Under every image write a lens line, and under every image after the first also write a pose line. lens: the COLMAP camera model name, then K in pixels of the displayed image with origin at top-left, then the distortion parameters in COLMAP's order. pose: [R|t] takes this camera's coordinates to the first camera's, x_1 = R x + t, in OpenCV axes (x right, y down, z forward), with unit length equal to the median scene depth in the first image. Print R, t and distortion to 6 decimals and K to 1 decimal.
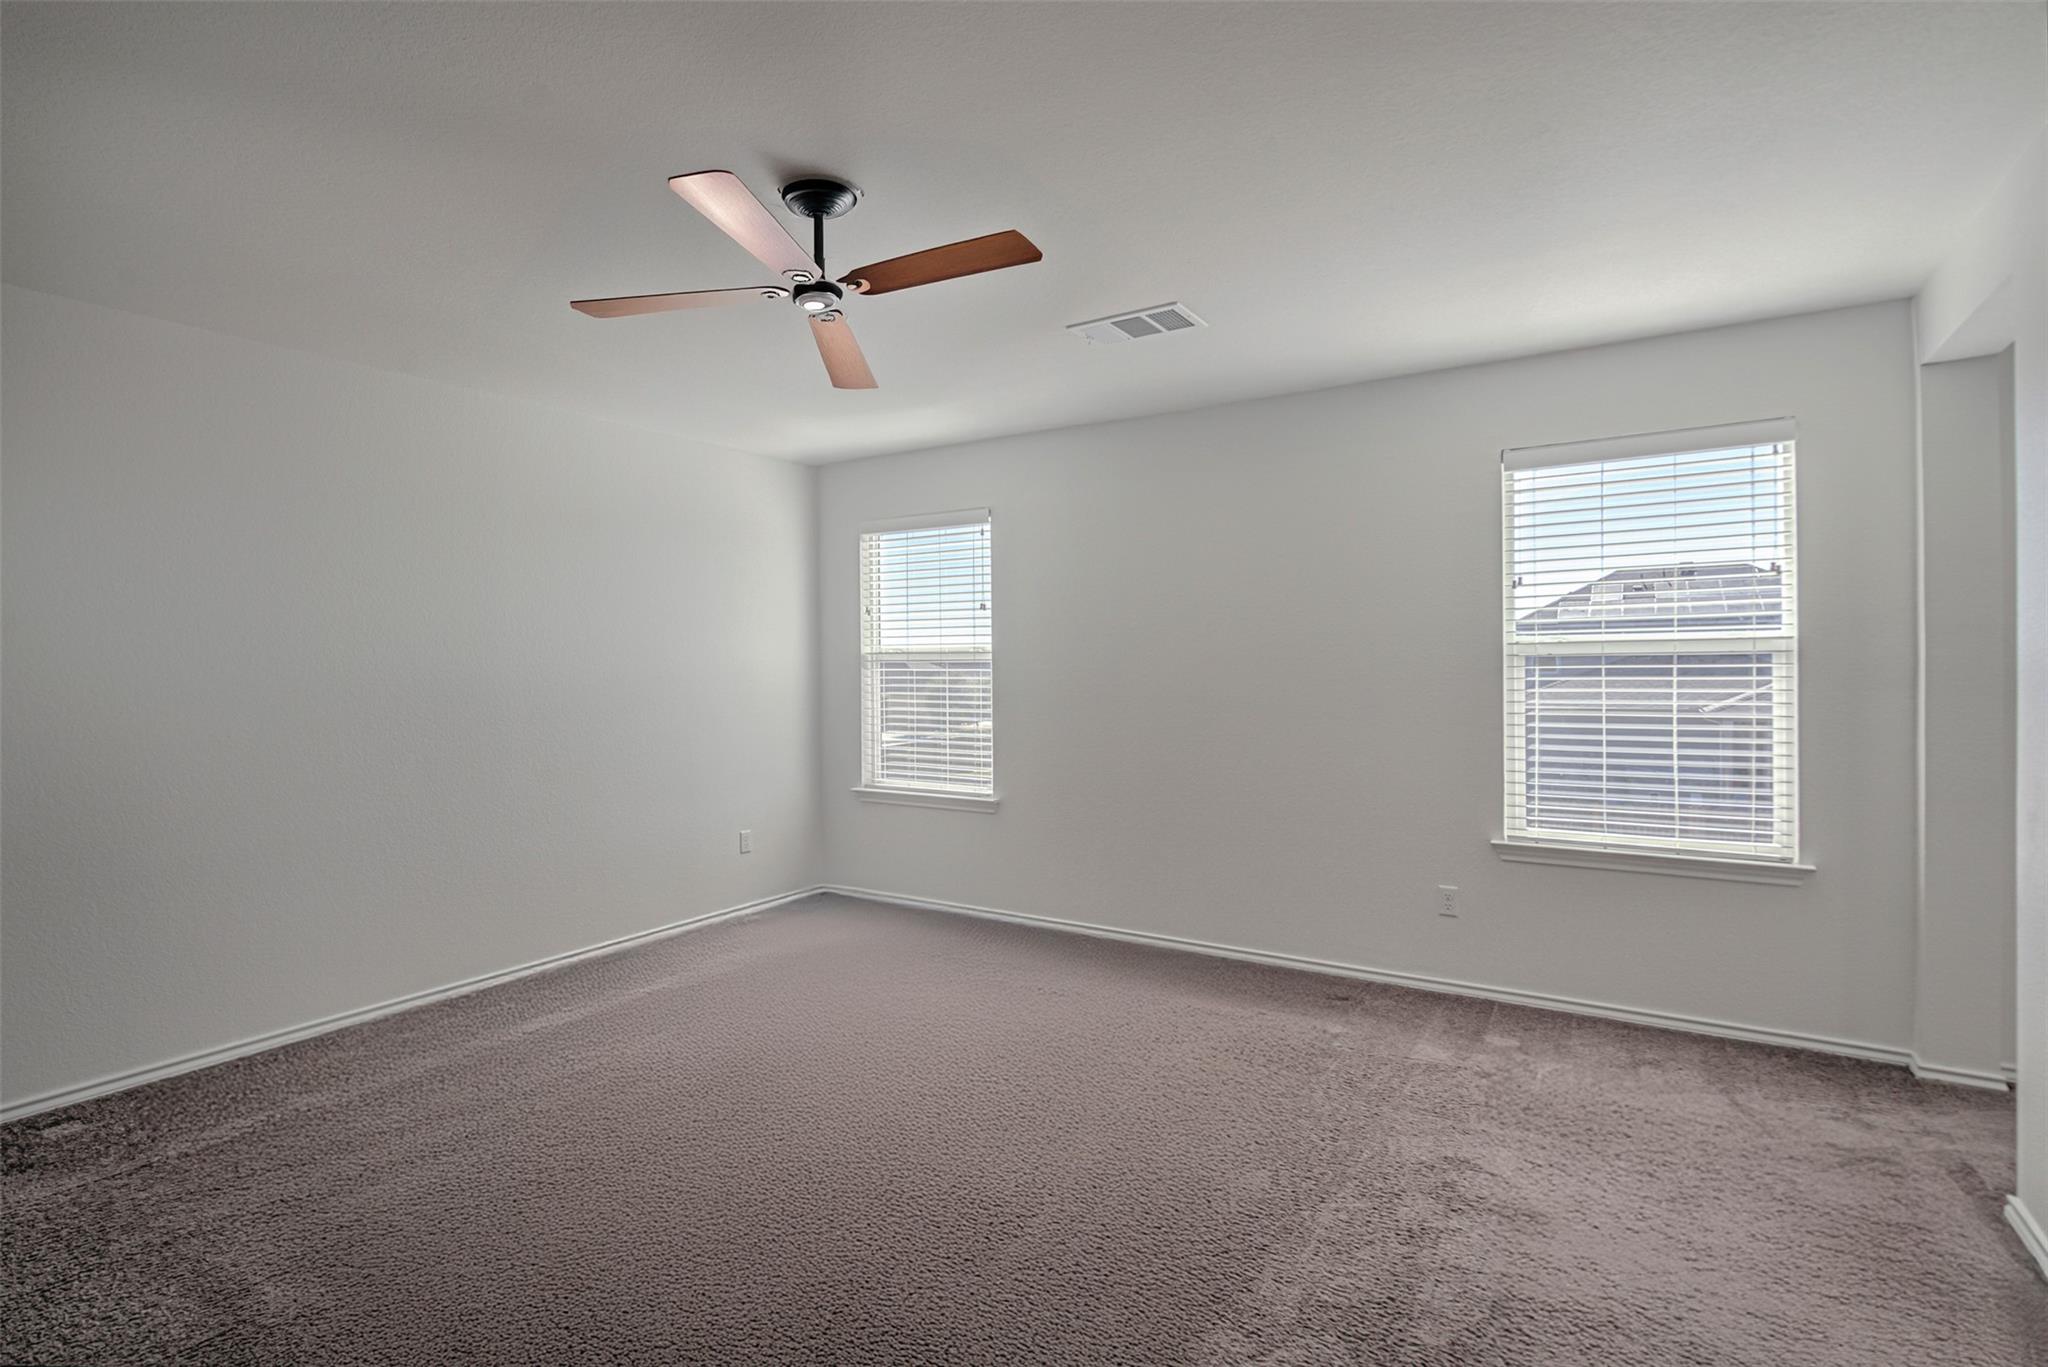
lens RADIAL K [[969.0, 0, 1027.4], [0, 969.0, 669.1], [0, 0, 1]] dist [0.015663, -0.000887]
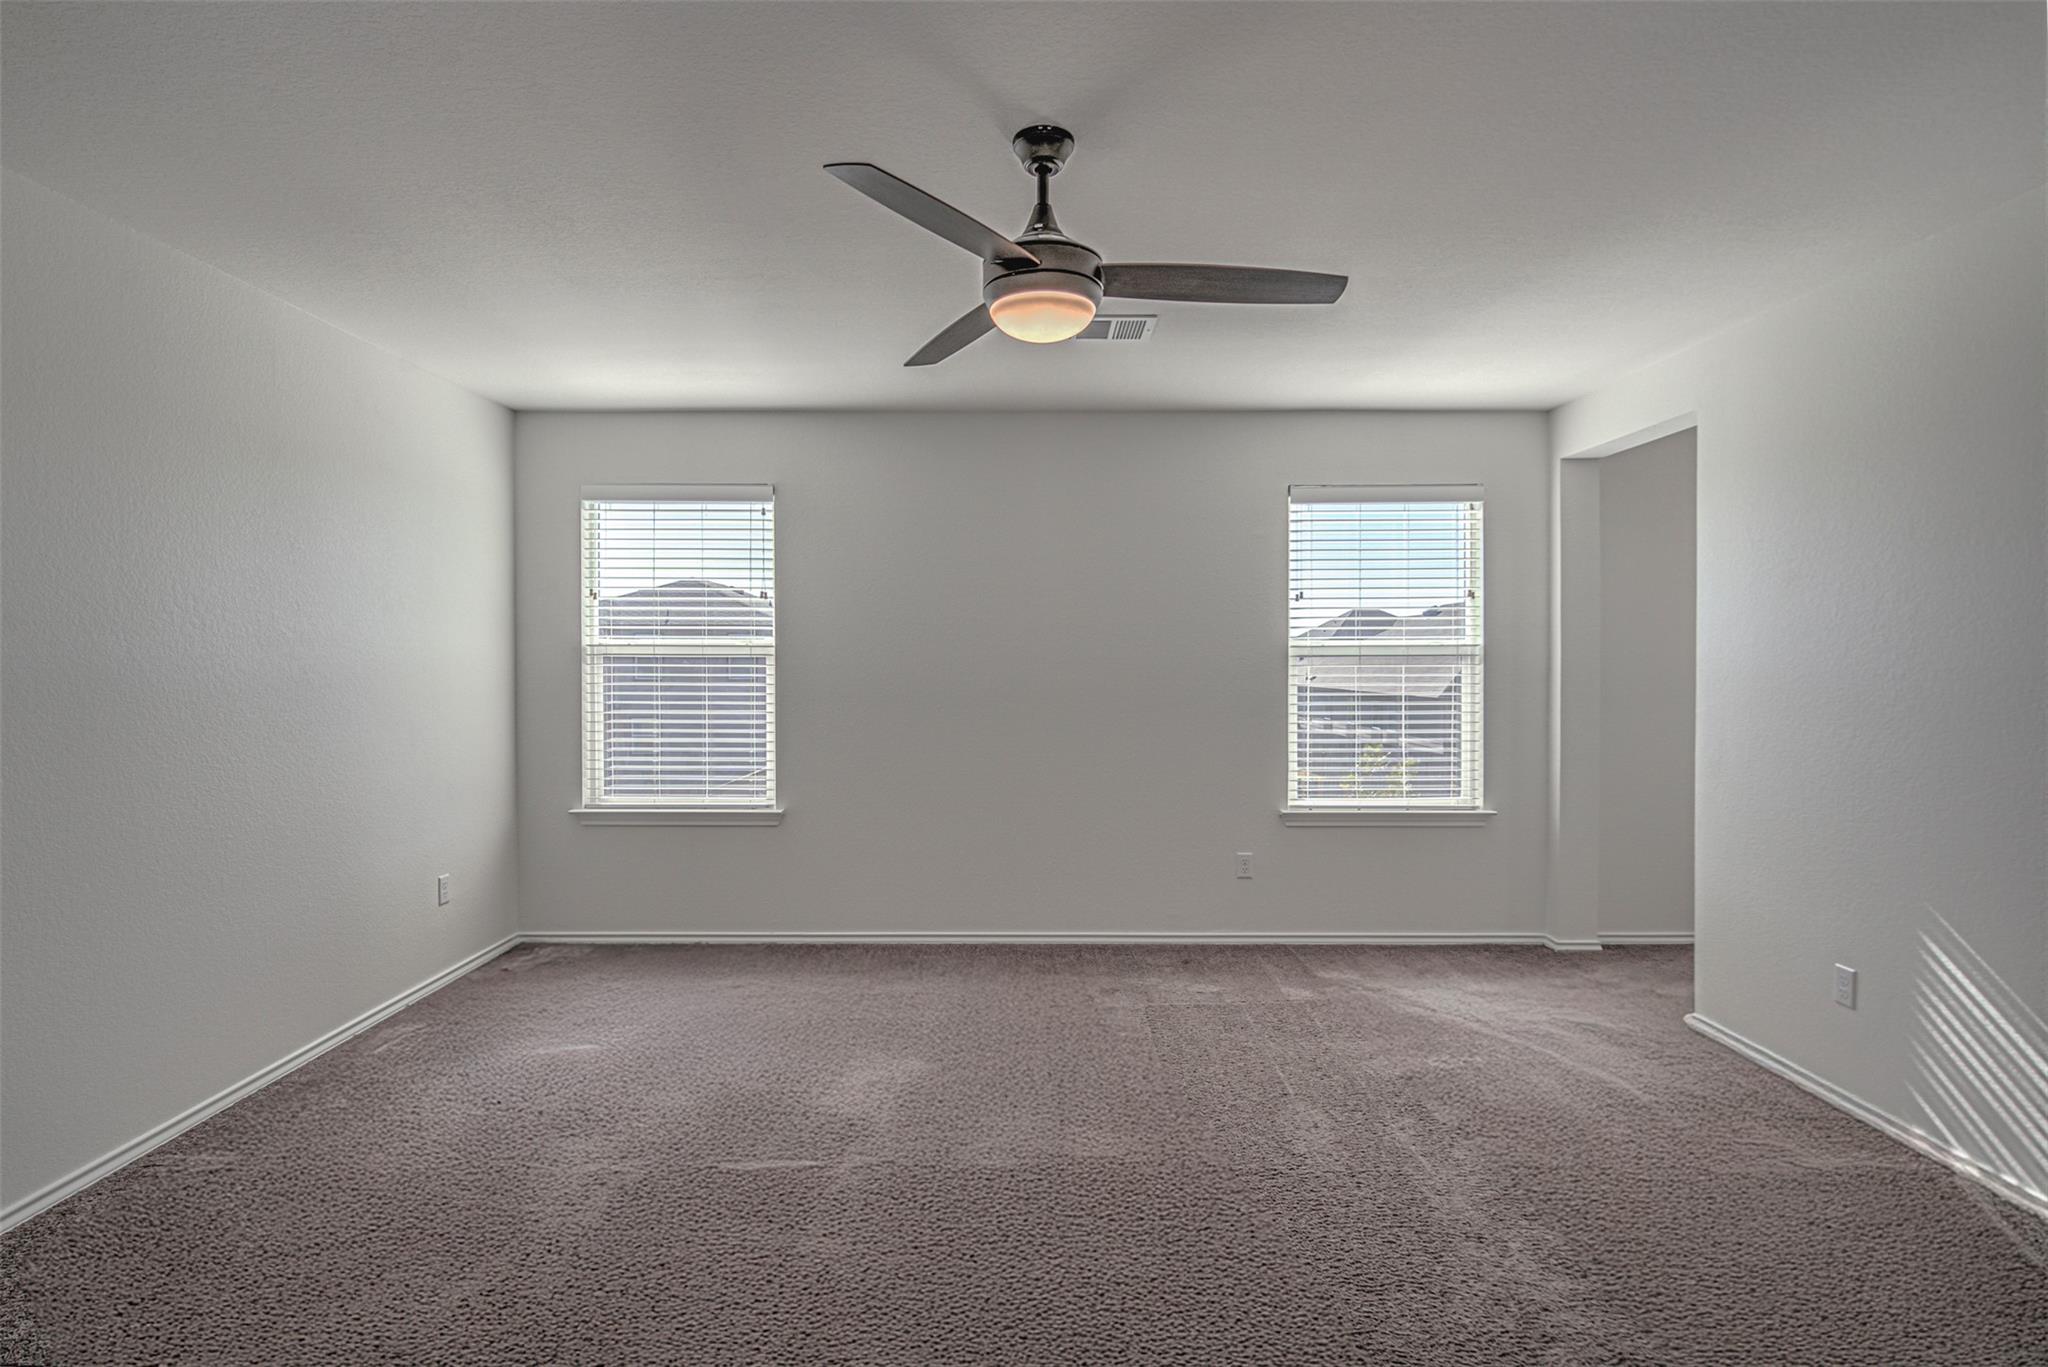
lens RADIAL K [[969.0, 0, 1022.1], [0, 969.0, 661.0], [0, 0, 1]] dist [0.015663, -0.000887]
pose [[0.856136, 0.000196, 0.516750, -0.417270], [-0.005060, 0.999955, 0.008005, -0.016090], [-0.516726, -0.009468, 0.856099, 0.145773]]
